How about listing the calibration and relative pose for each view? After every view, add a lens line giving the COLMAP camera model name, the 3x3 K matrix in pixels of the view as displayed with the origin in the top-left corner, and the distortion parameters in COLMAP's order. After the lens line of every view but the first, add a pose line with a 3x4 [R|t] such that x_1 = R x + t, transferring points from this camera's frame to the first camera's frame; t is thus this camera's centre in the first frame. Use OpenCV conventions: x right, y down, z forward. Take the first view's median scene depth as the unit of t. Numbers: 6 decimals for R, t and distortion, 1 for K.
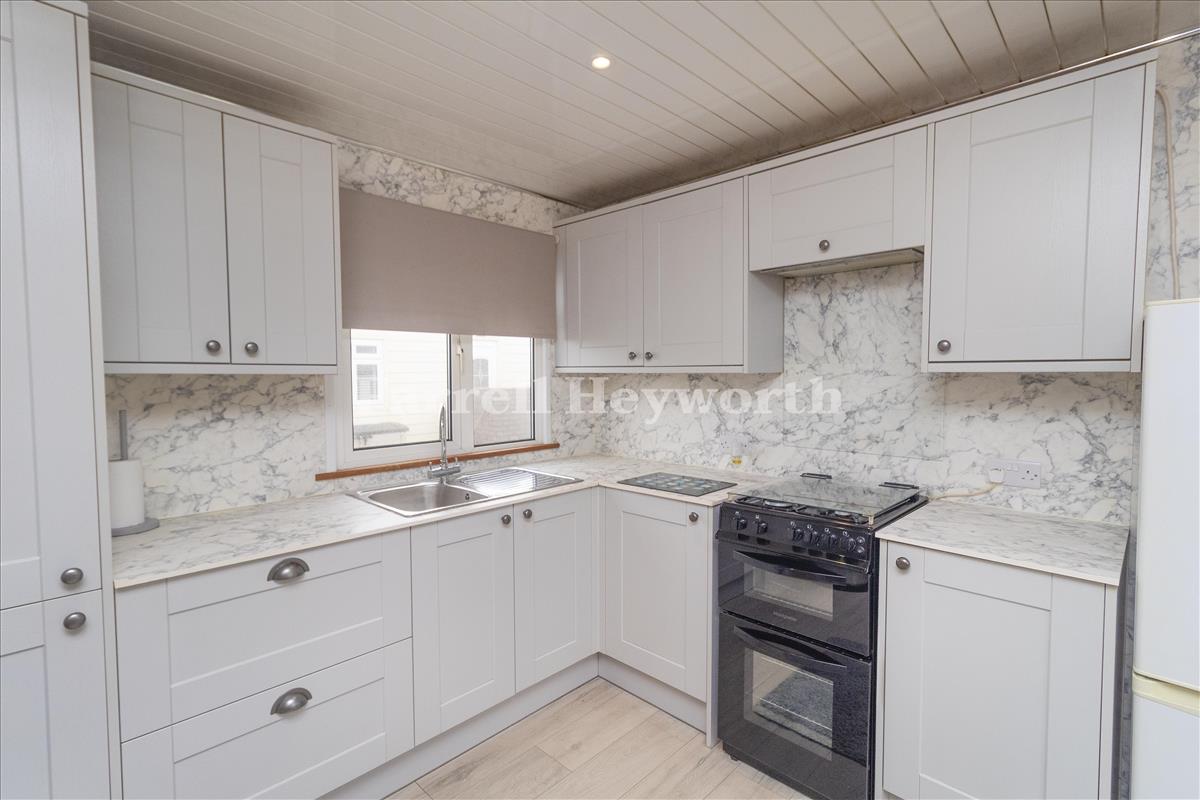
lens RADIAL K [[556.9, 0, 600.9], [0, 556.9, 398.6], [0, 0, 1]] dist [0.005792, 0.000401]
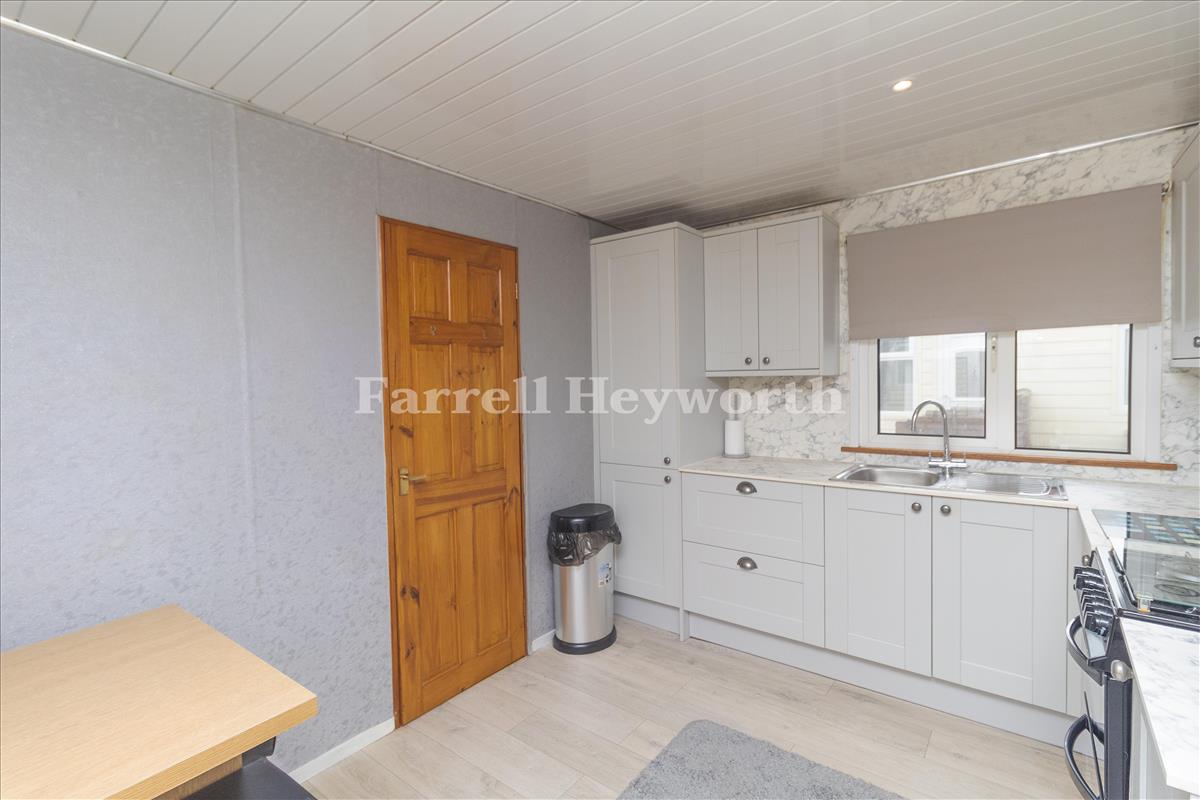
lens RADIAL K [[556.9, 0, 602.8], [0, 556.9, 402.6], [0, 0, 1]] dist [0.005792, 0.000401]
pose [[0.112473, 0.040362, -0.992835, 0.769834], [-0.028734, 0.998889, 0.037353, -0.007963], [0.993239, 0.024327, 0.113507, 0.241297]]
